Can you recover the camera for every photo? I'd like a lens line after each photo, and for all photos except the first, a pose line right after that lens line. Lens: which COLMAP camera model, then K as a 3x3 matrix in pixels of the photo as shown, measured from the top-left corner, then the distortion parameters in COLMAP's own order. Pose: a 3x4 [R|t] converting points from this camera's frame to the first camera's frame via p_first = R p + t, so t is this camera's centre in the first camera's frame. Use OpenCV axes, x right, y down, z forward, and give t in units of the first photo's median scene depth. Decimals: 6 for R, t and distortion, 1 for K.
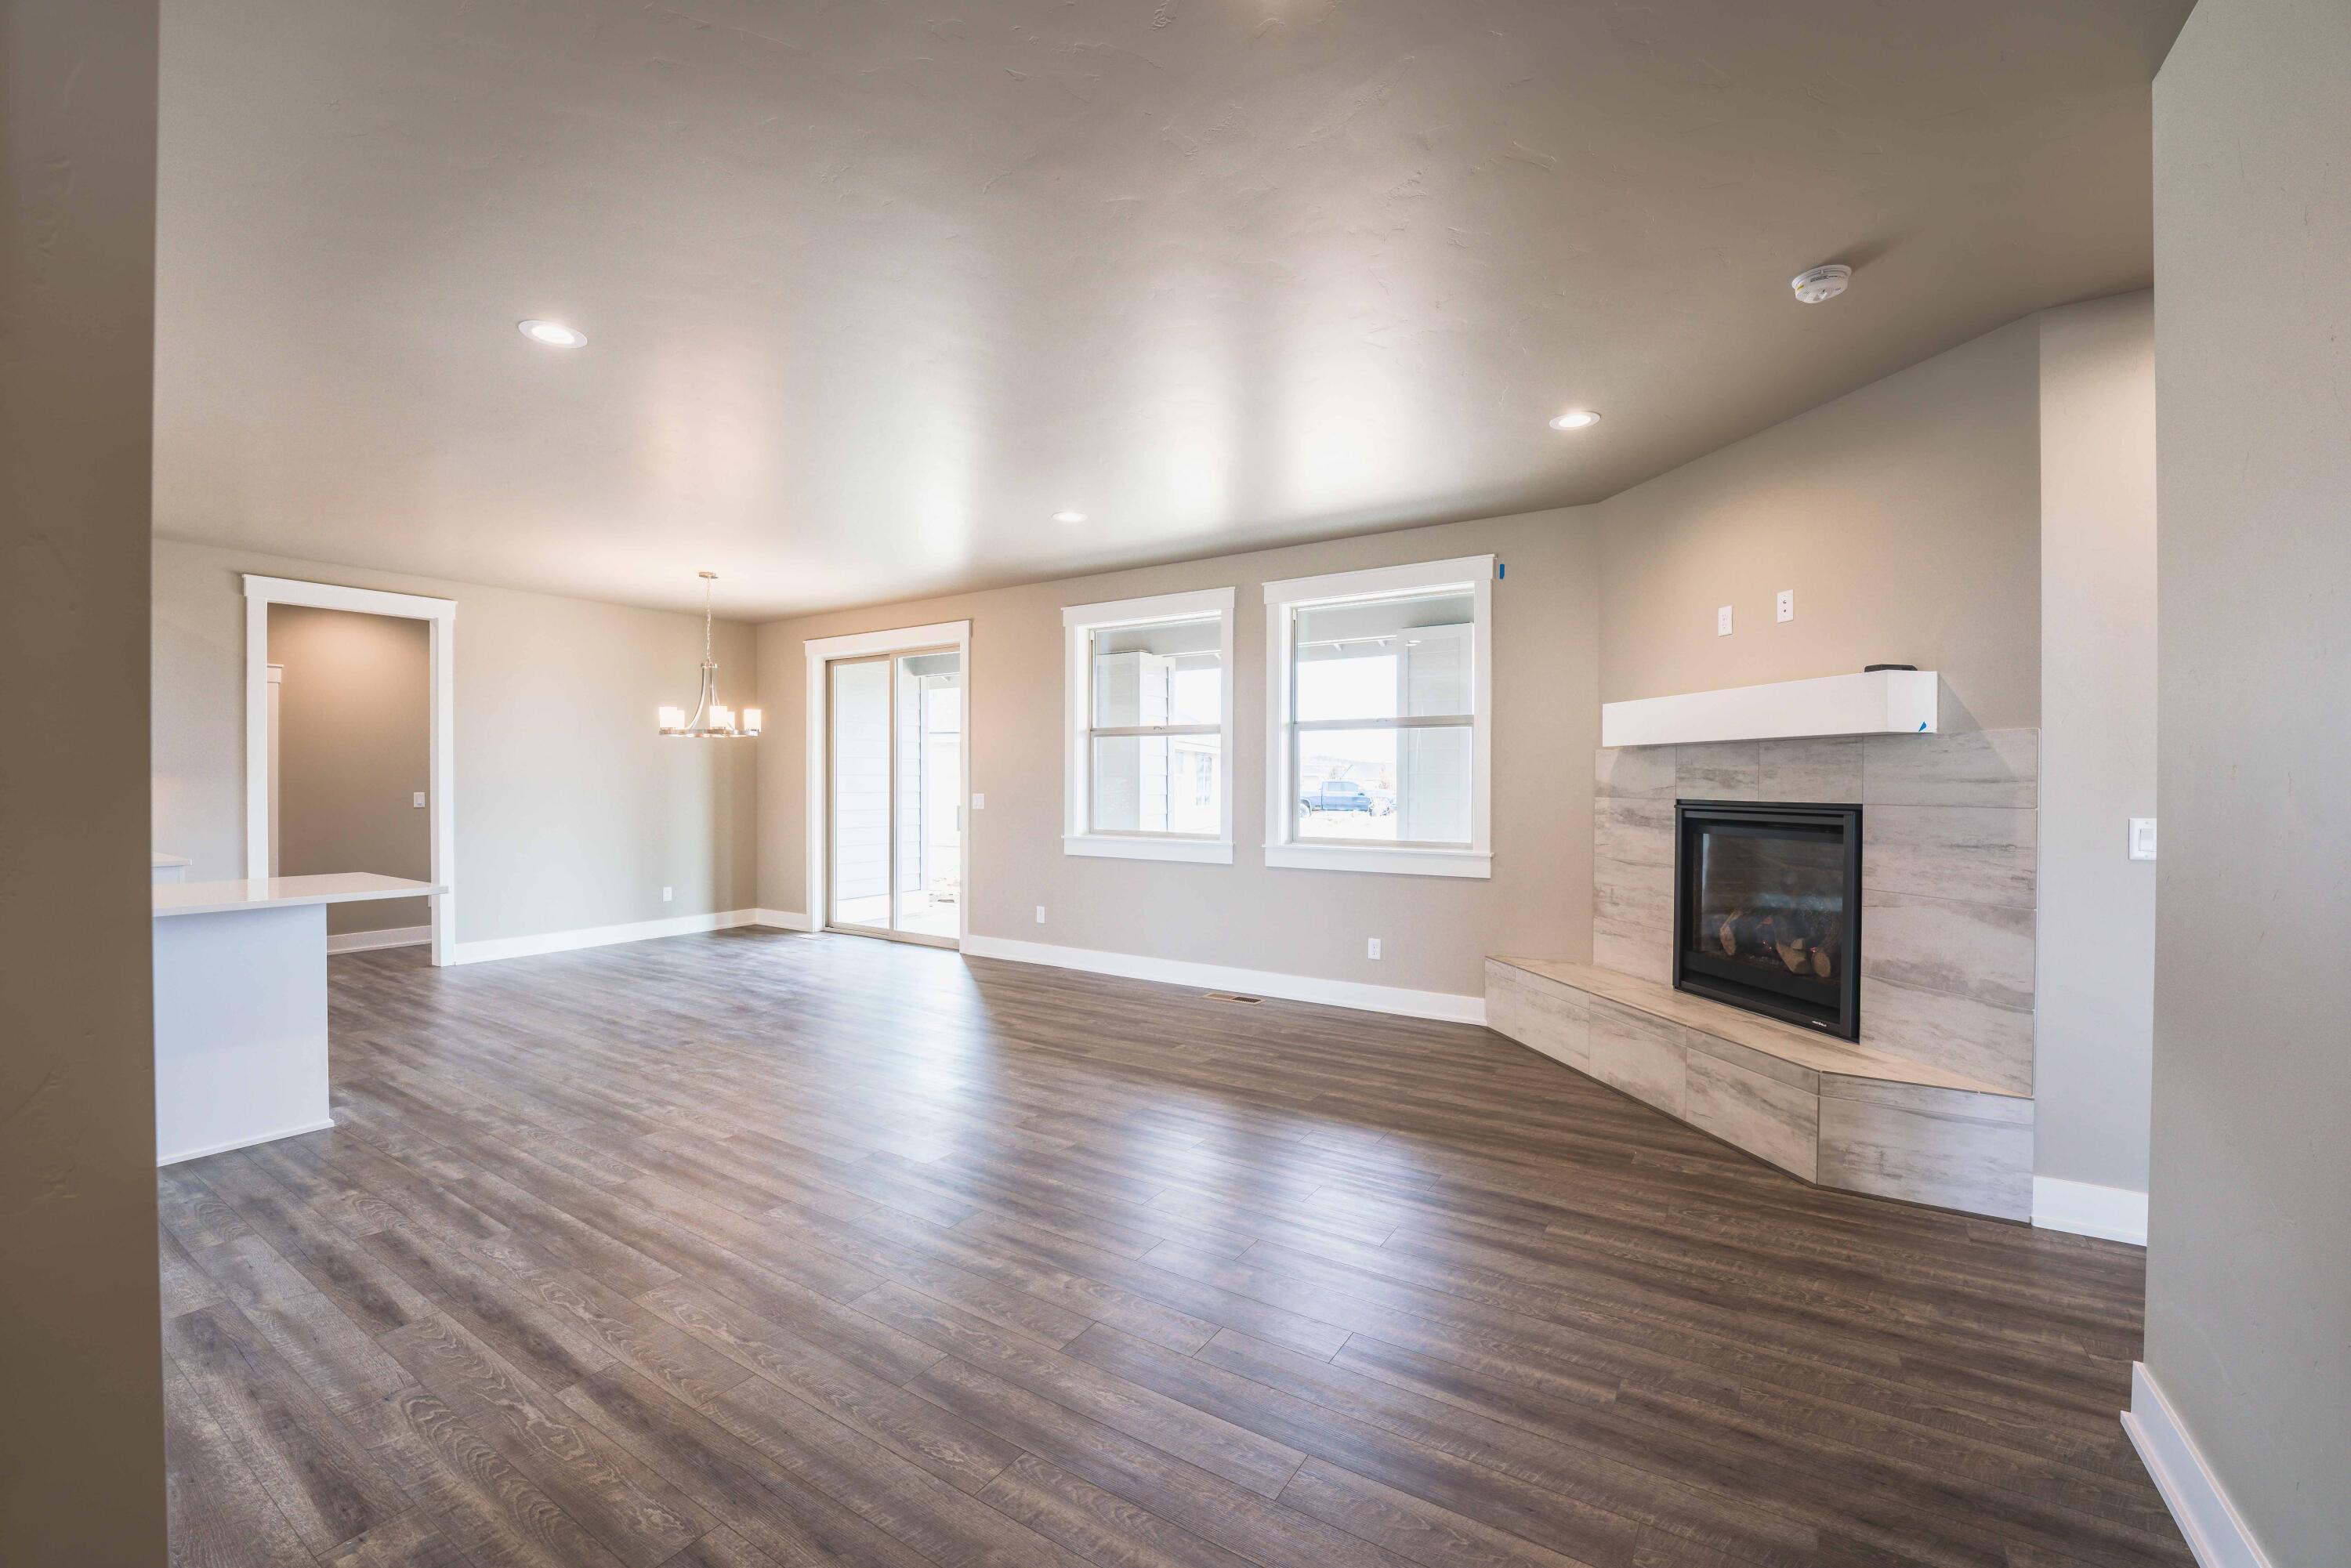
lens RADIAL K [[955.9, 0, 1169.3], [0, 955.9, 784.7], [0, 0, 1]] dist [-0.030365, 0.004412]
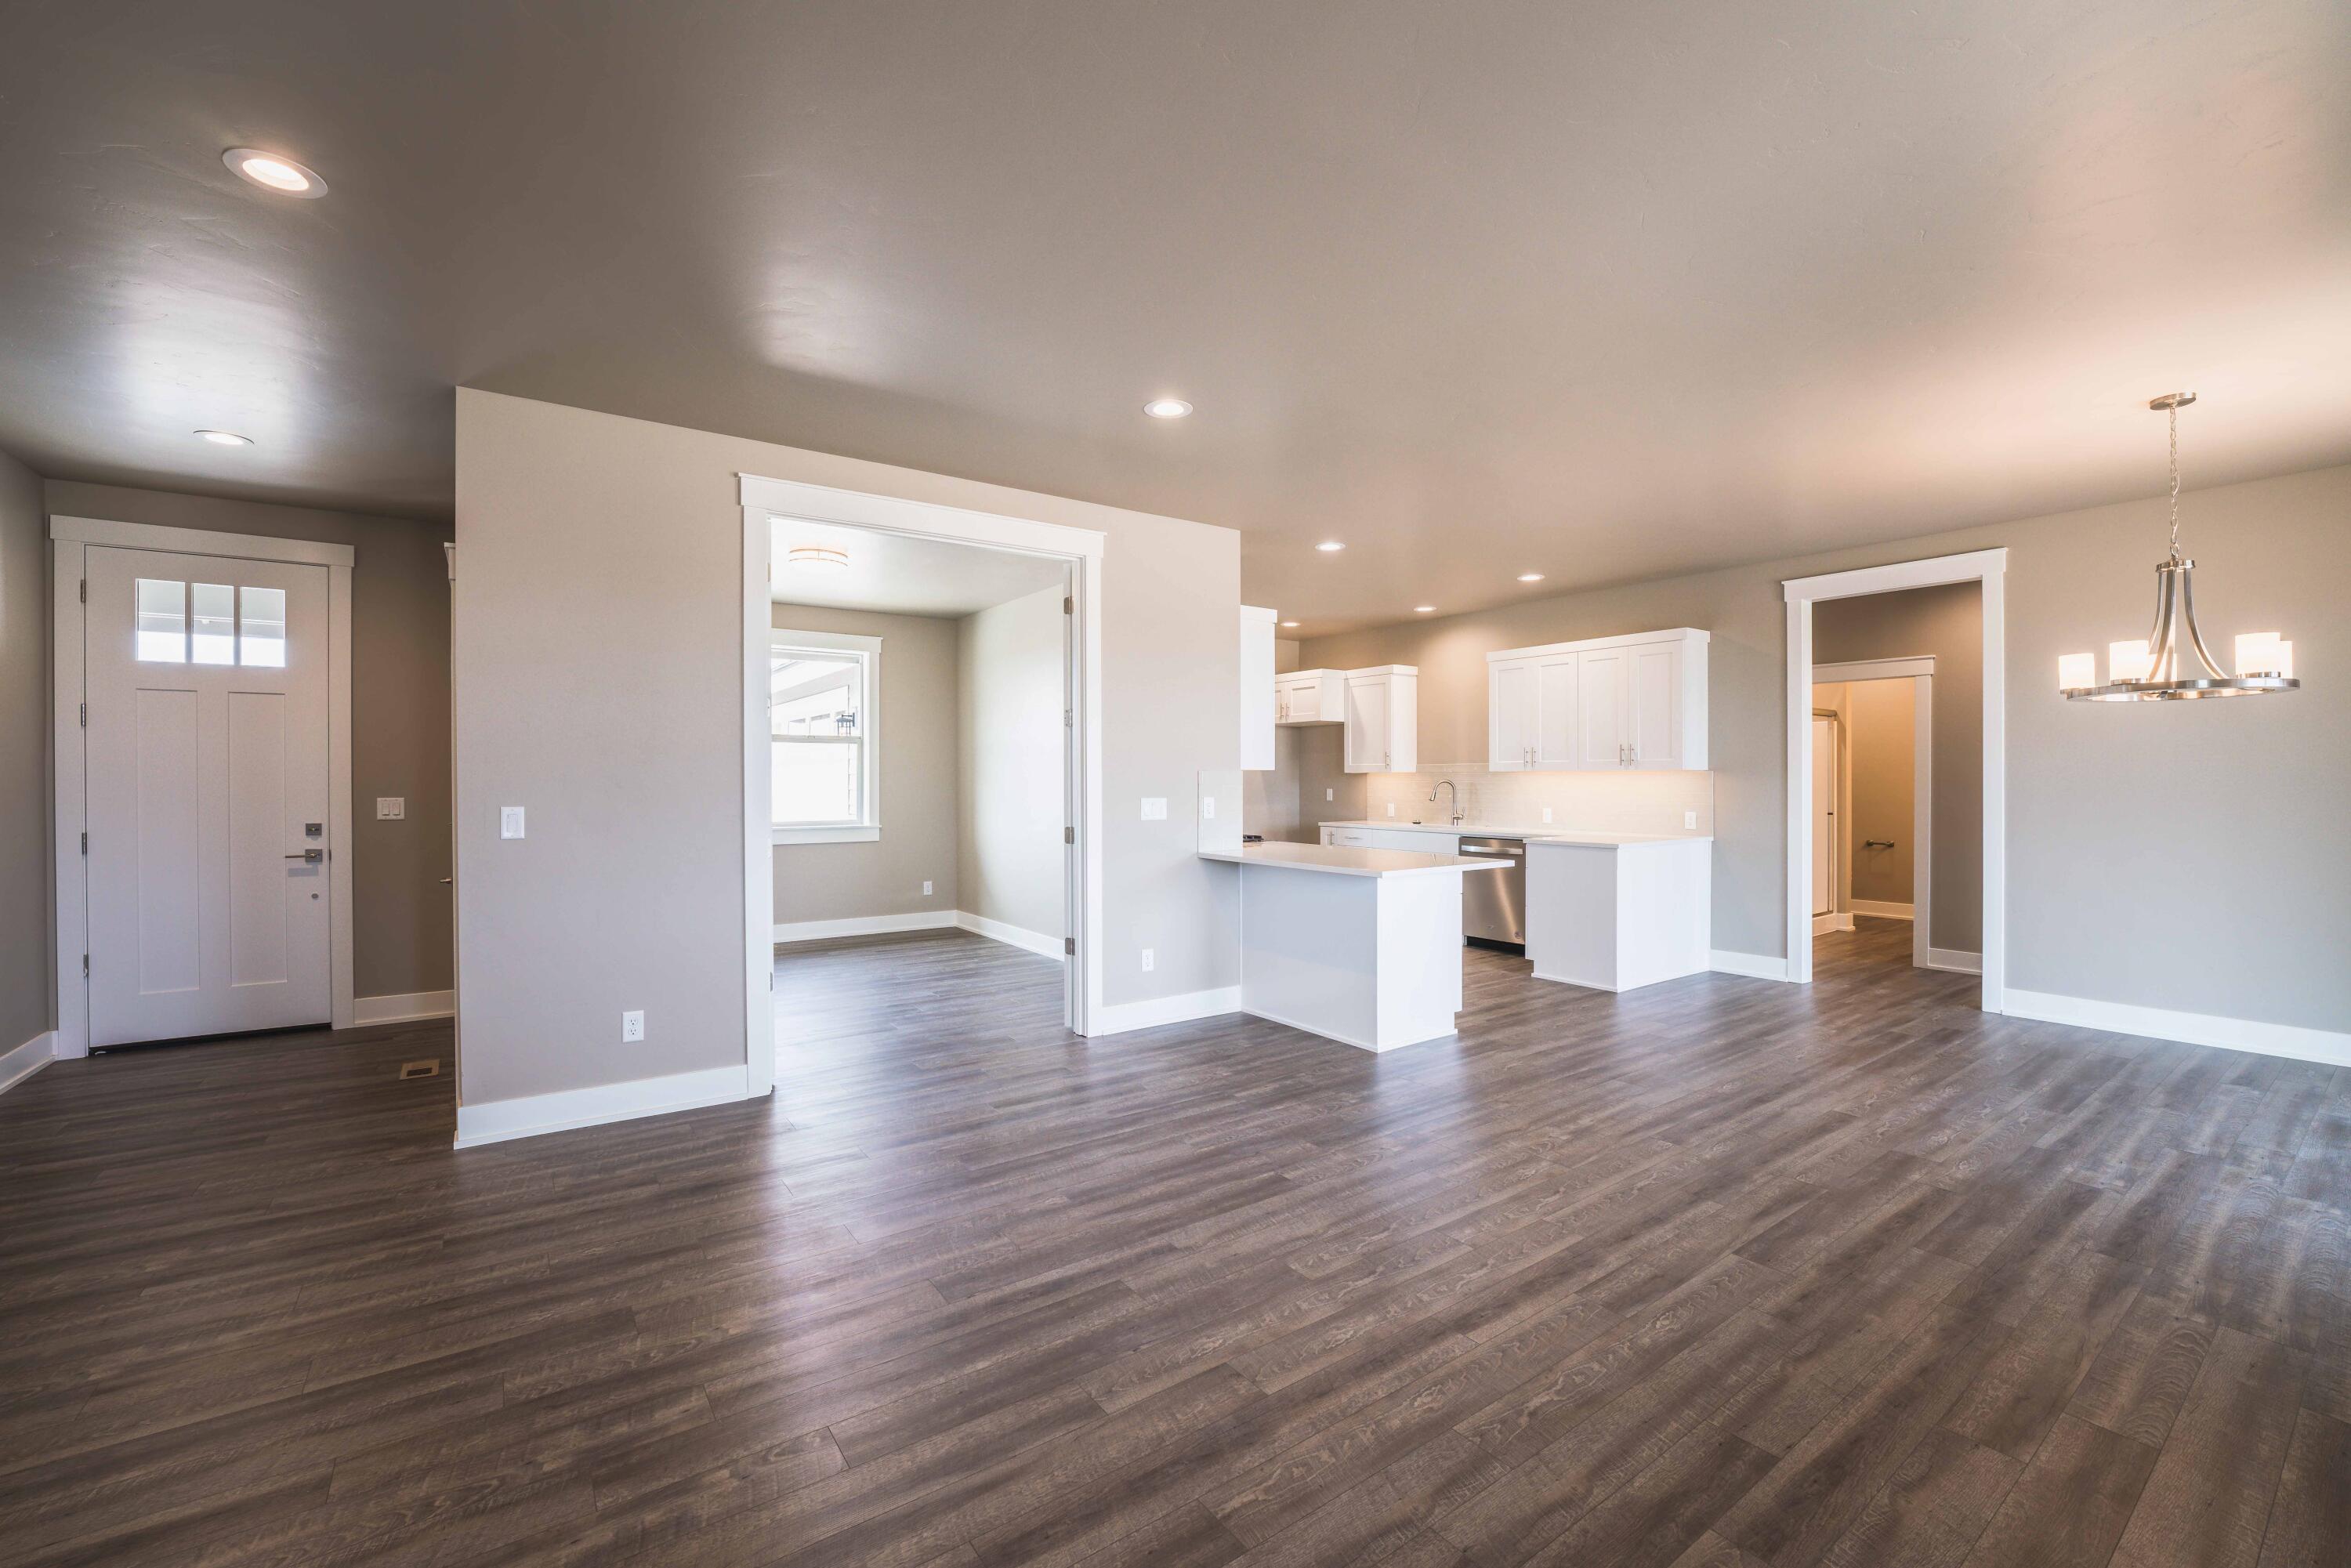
lens RADIAL K [[956.2, 0, 1163.6], [0, 956.2, 784.7], [0, 0, 1]] dist [-0.033575, 0.005133]
pose [[-0.368635, 0.006299, -0.929553, 0.397188], [-0.003252, 0.999962, 0.008066, -0.004882], [0.929569, 0.005997, -0.368600, 1.188344]]
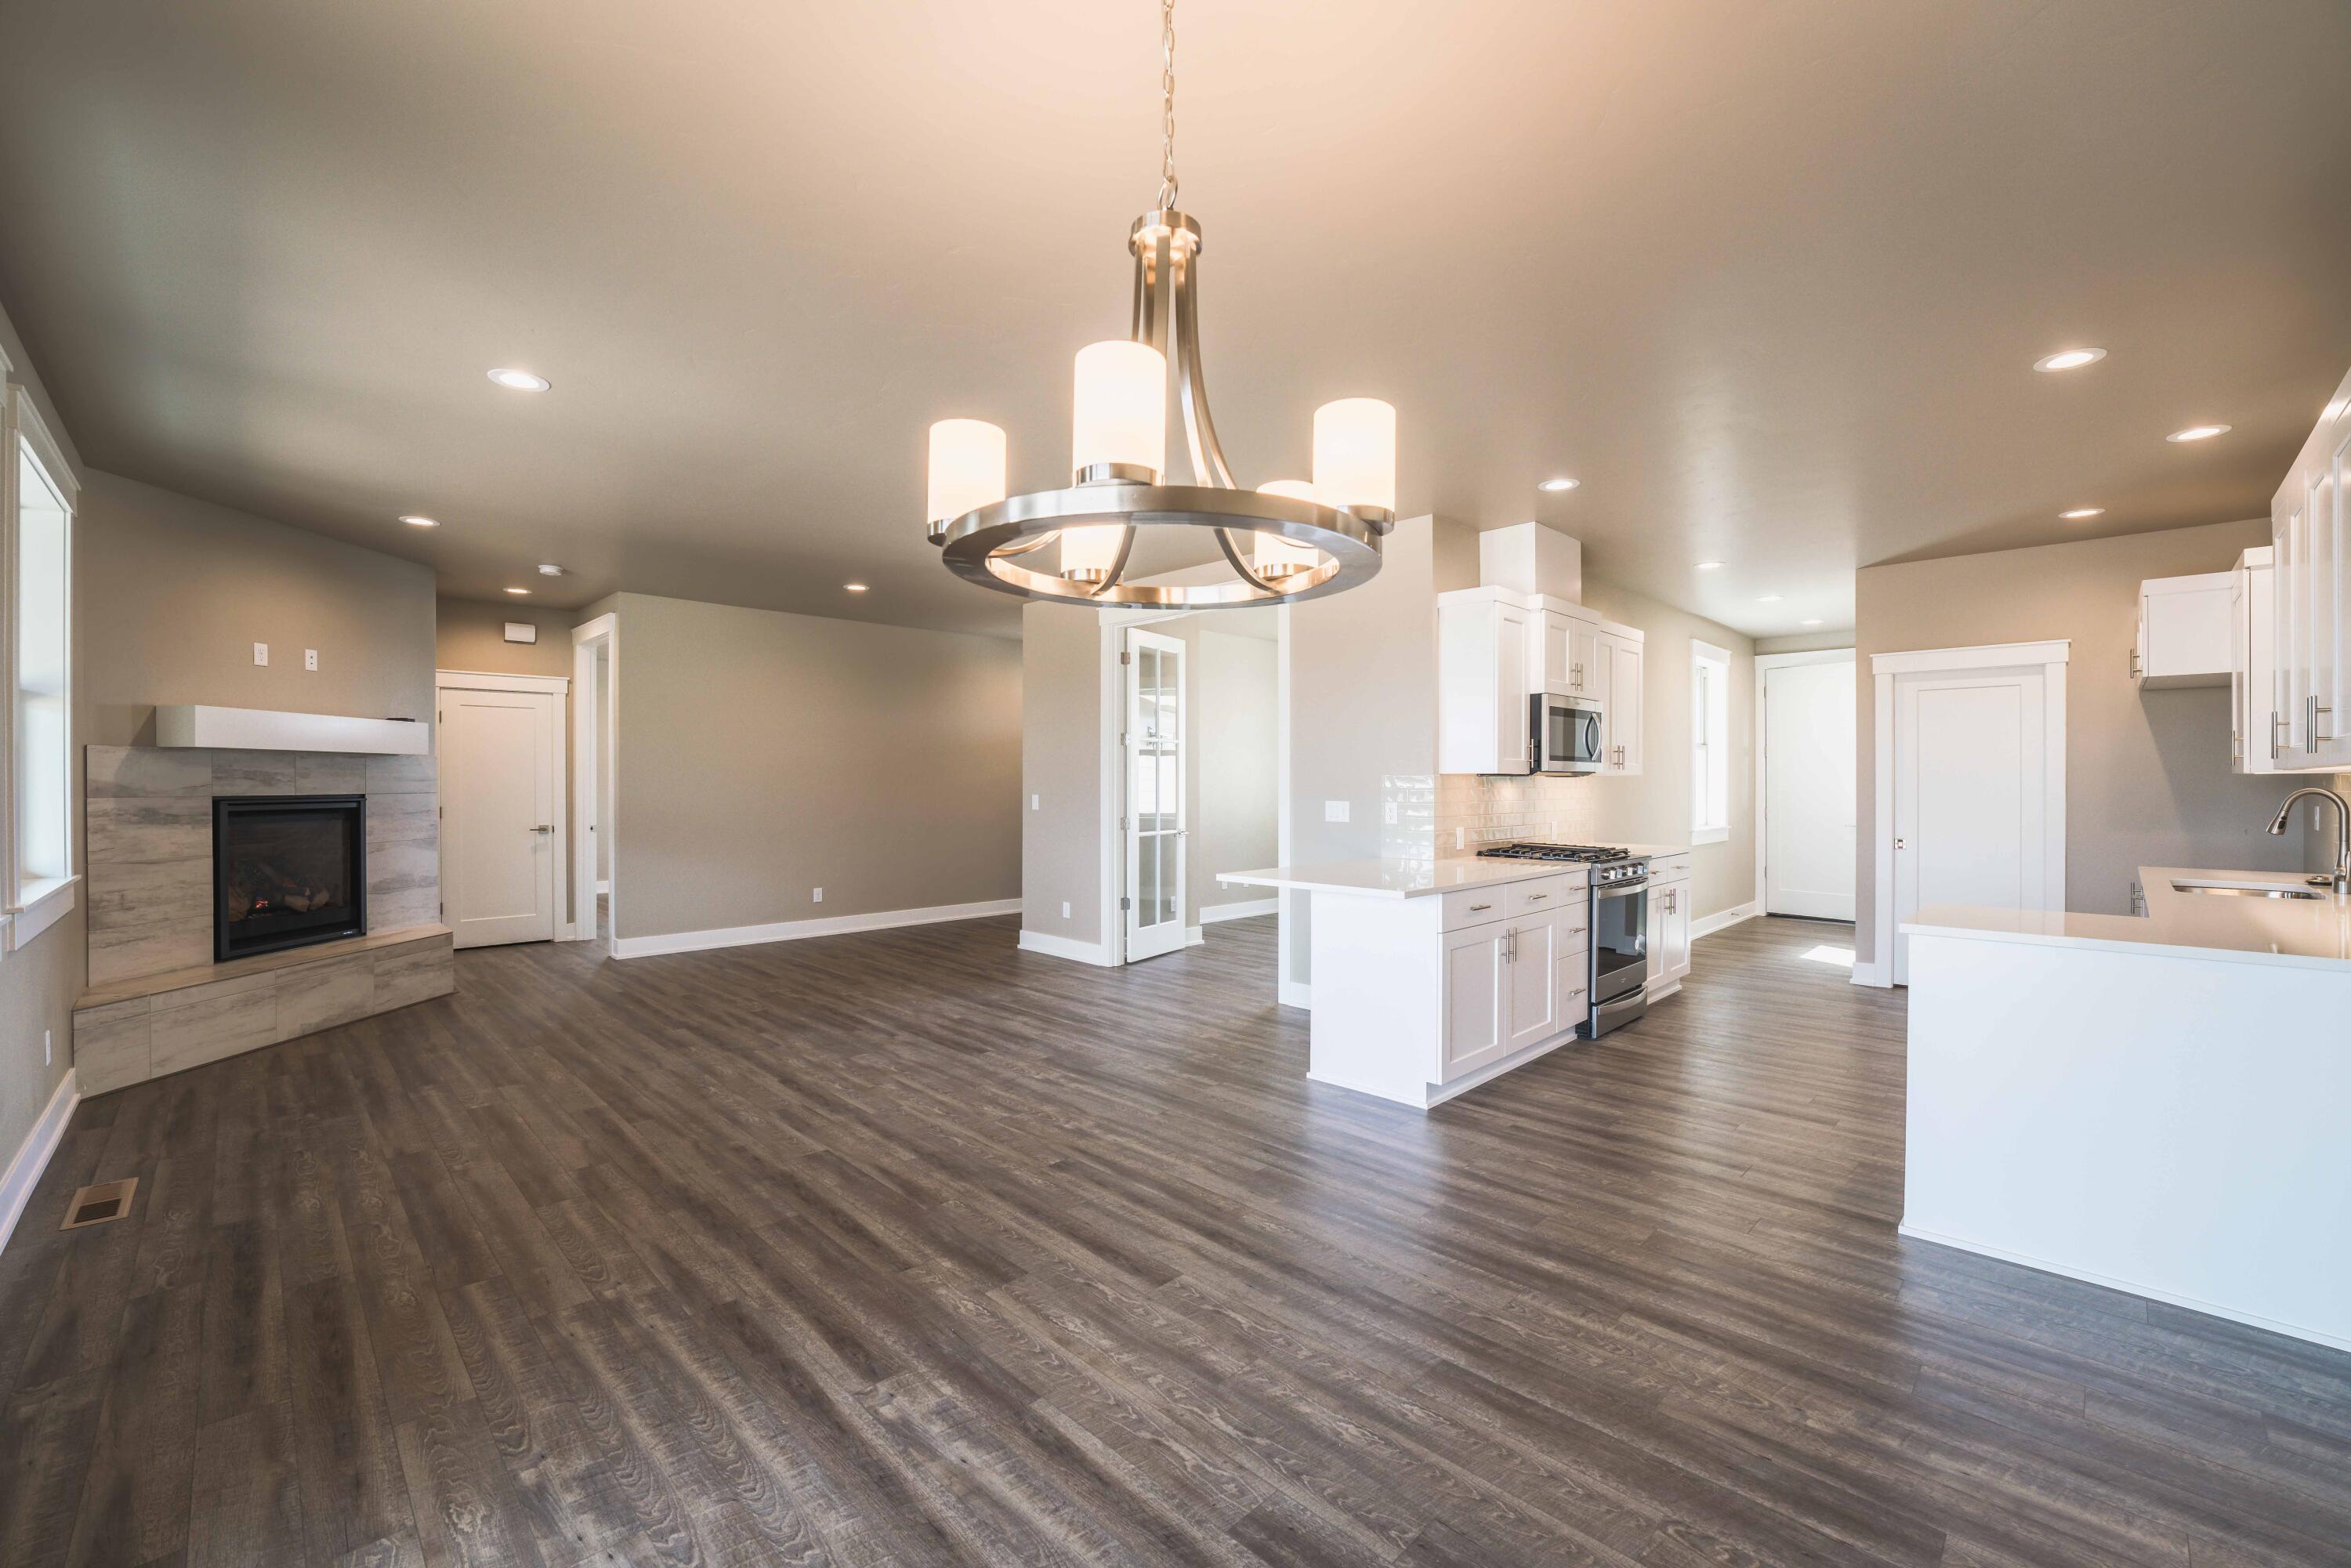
lens RADIAL K [[957.6, 0, 1161.4], [0, 957.6, 783.3], [0, 0, 1]] dist [-0.022532, 0.000059]
pose [[-0.976881, -0.002706, 0.213765, -0.959919], [-0.001414, 0.999980, 0.006197, -0.010390], [-0.213777, 0.005752, -0.976865, 2.182421]]
